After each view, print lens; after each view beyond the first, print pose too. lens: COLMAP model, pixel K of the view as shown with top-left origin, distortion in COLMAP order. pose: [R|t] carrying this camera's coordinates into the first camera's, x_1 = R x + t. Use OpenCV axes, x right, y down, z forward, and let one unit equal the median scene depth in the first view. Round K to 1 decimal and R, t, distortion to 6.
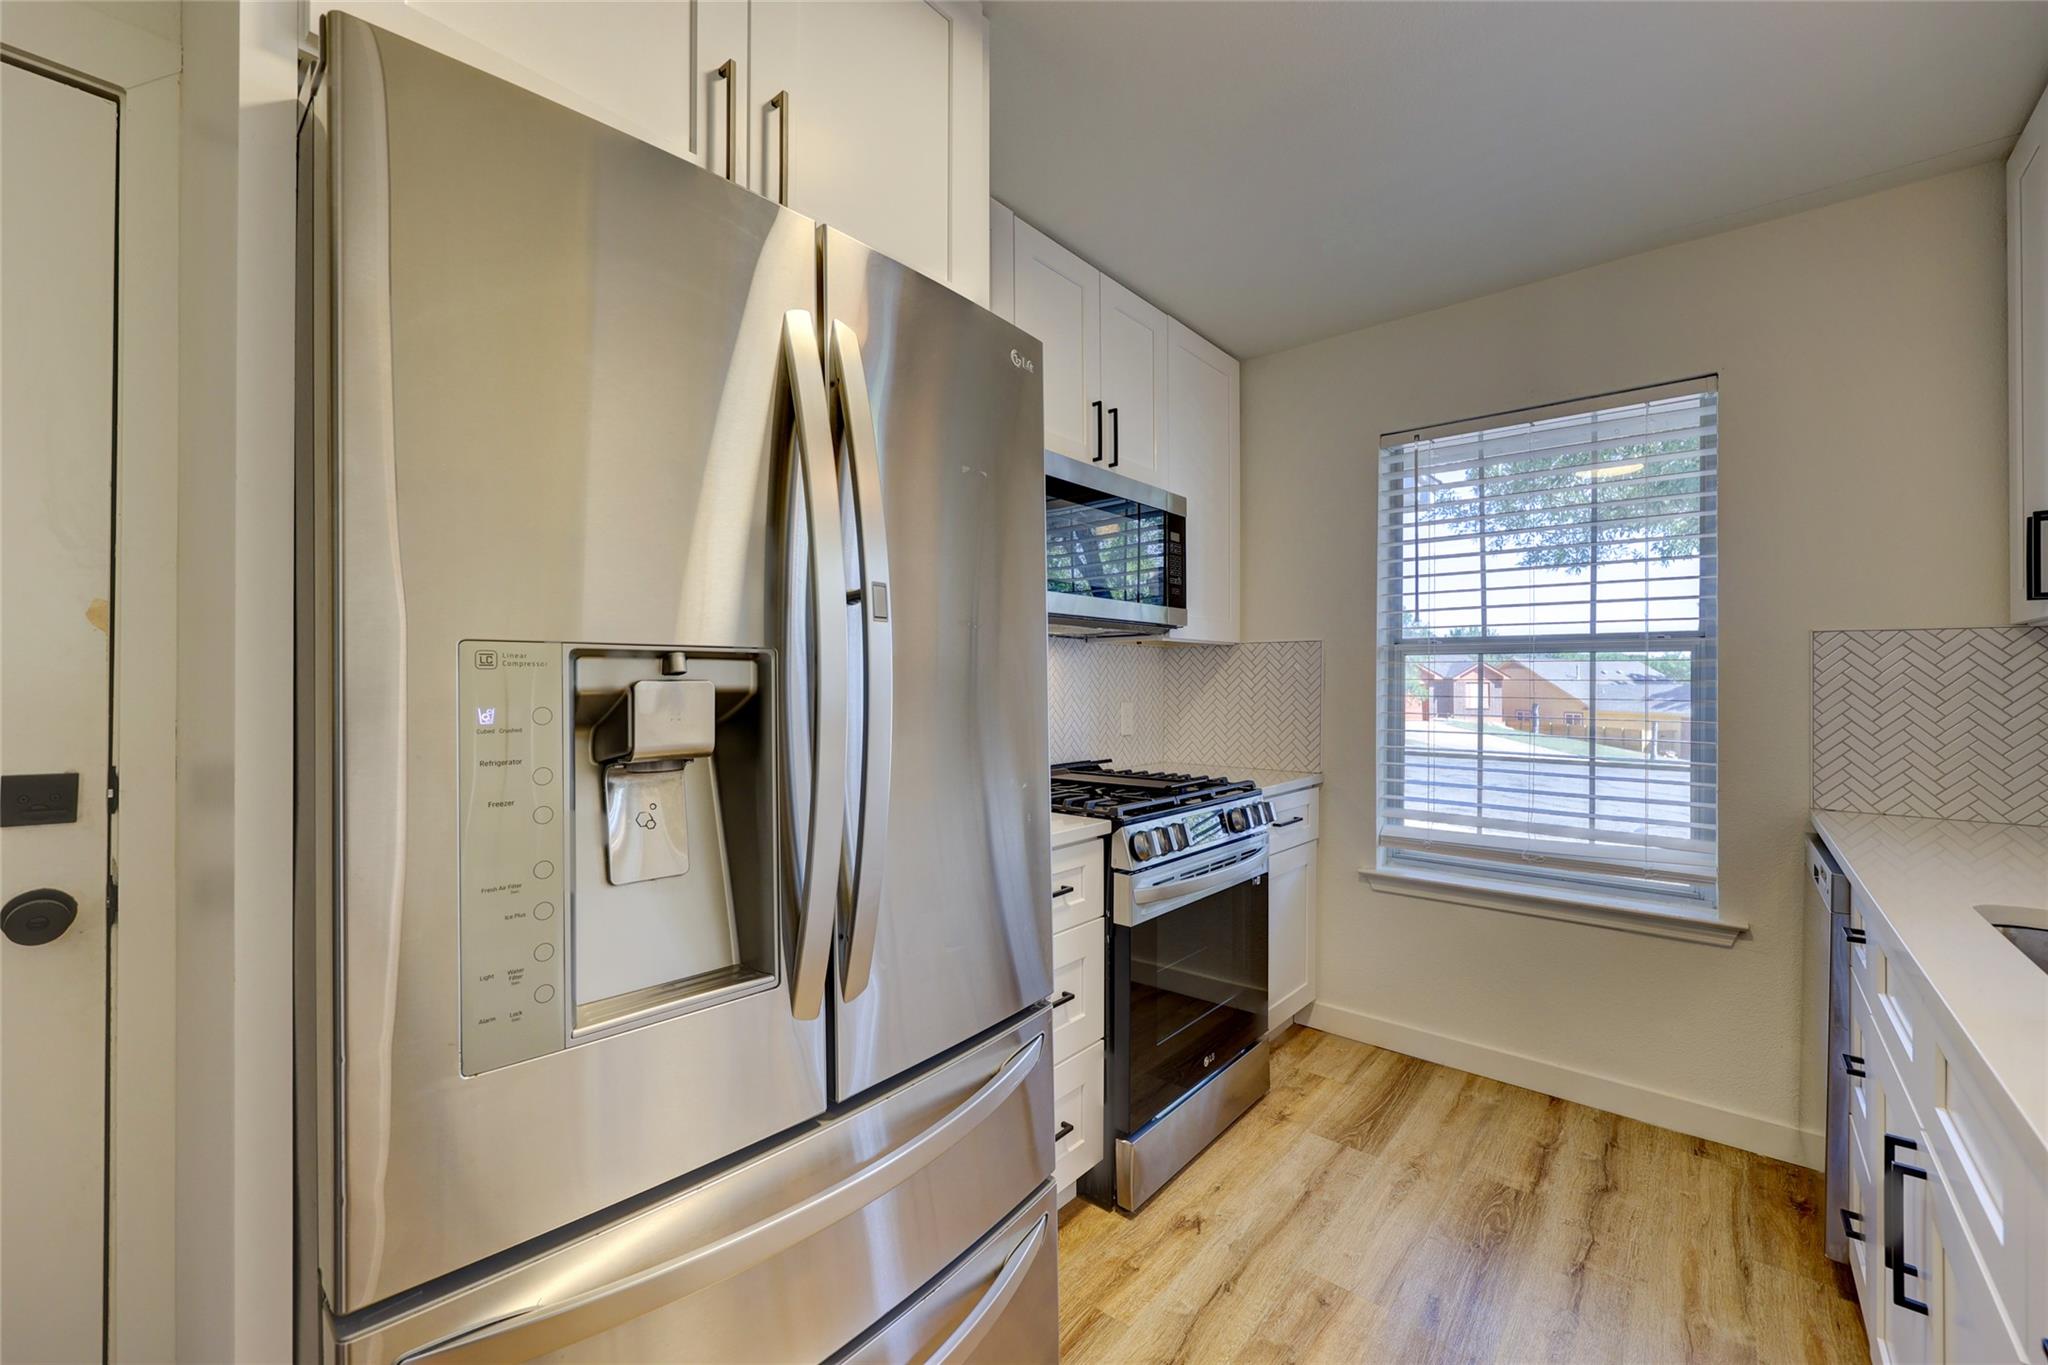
lens RADIAL K [[805.6, 0, 1031.8], [0, 805.6, 684.1], [0, 0, 1]] dist [-0.004572, 0.000539]
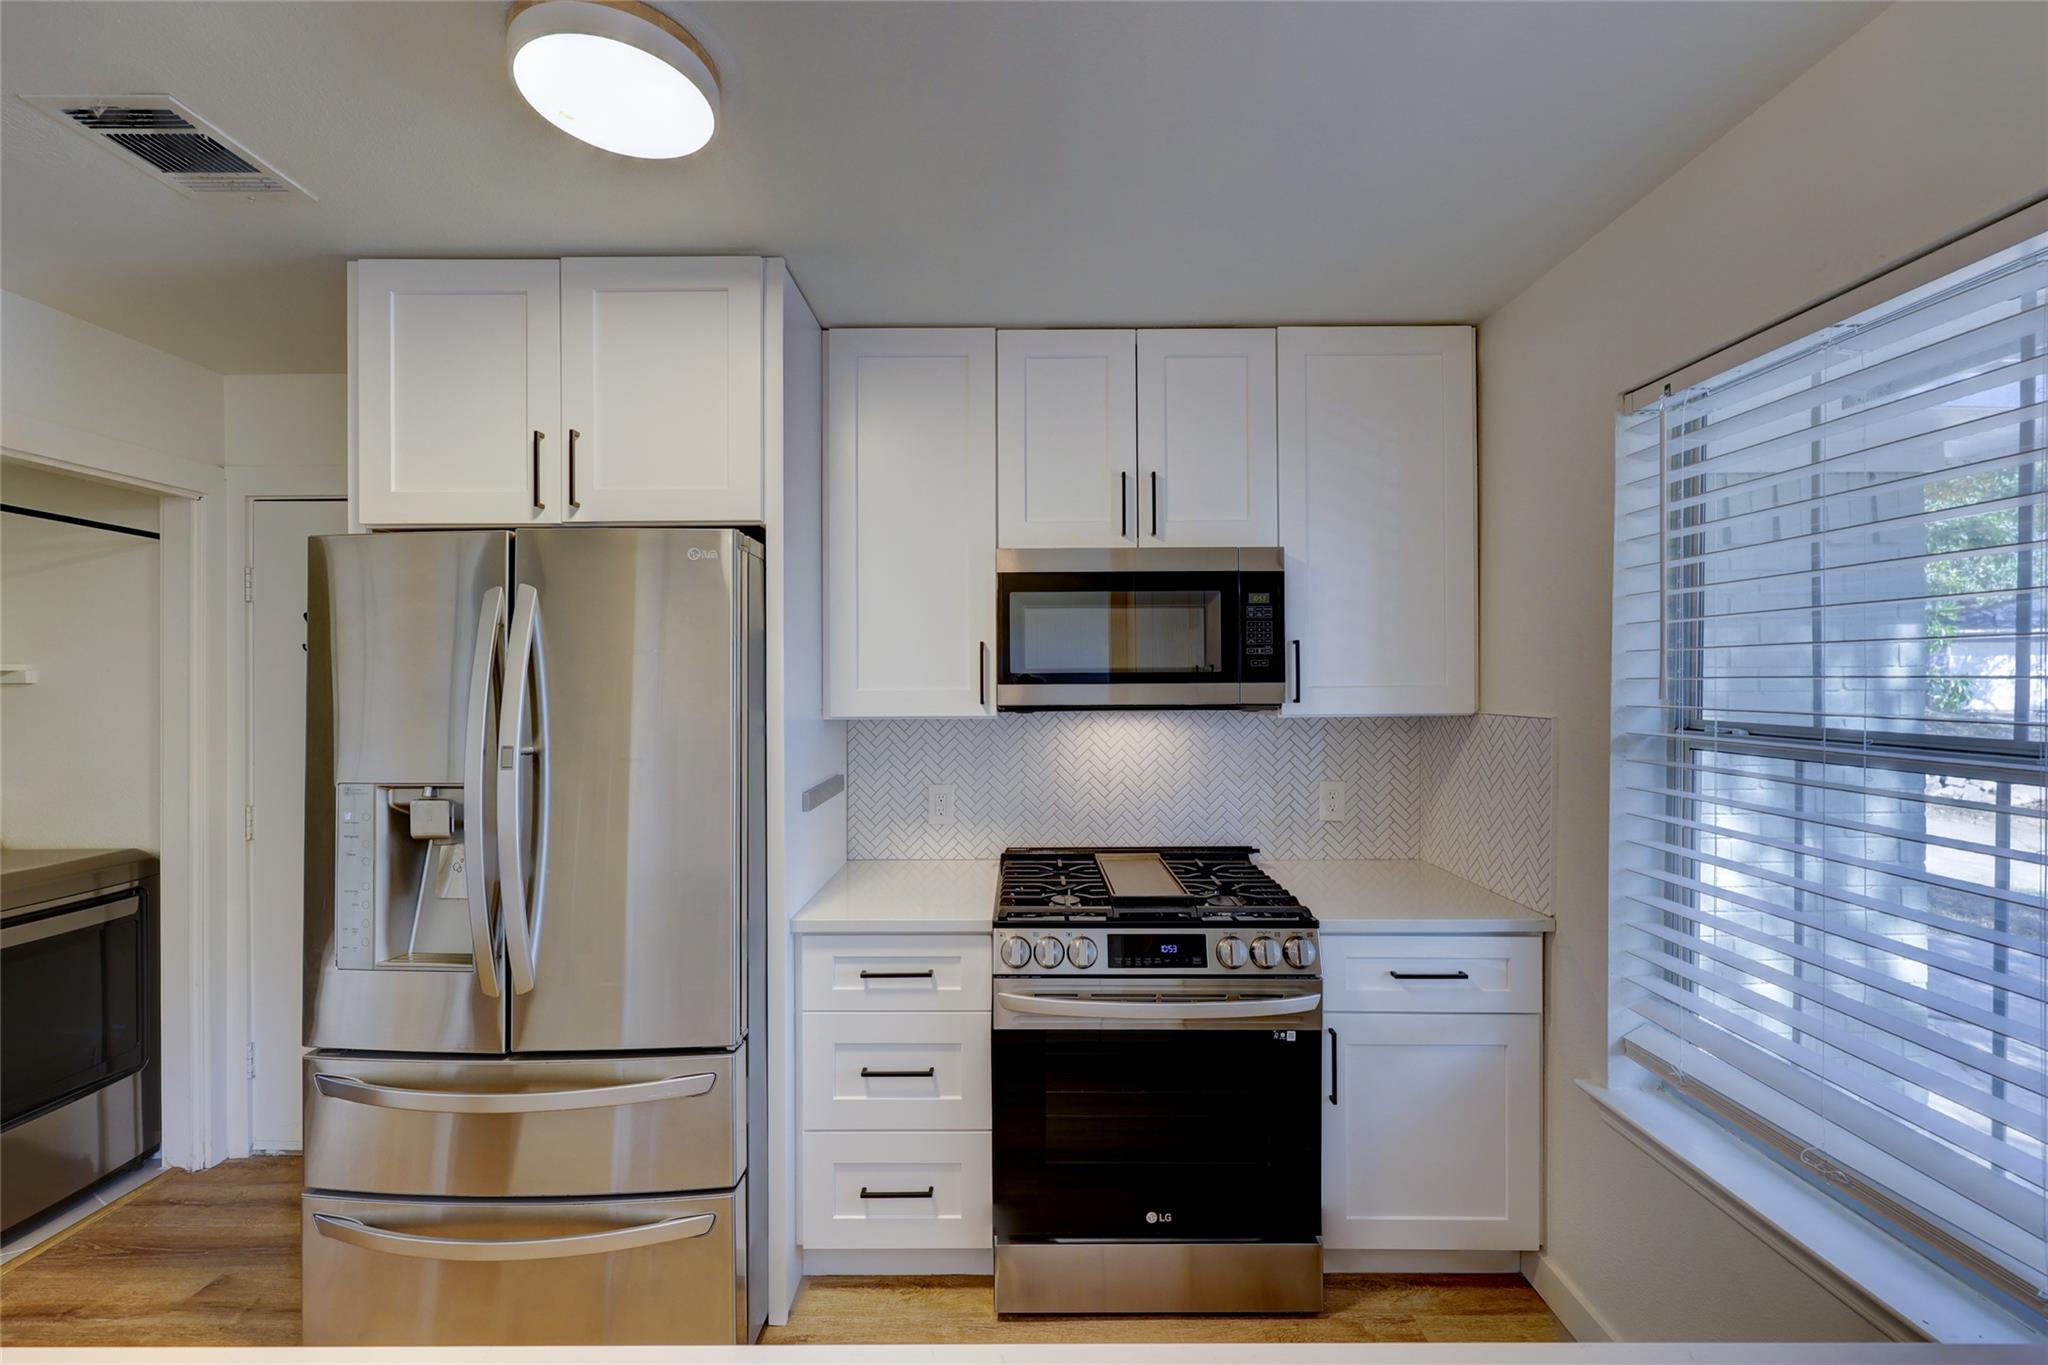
lens RADIAL K [[805.6, 0, 1025.8], [0, 805.6, 691.5], [0, 0, 1]] dist [-0.004572, 0.000539]
pose [[0.654075, 0.006204, -0.756404, 0.652743], [0.001088, 0.999958, 0.009142, -0.094203], [0.756429, -0.006803, 0.654041, 0.269216]]
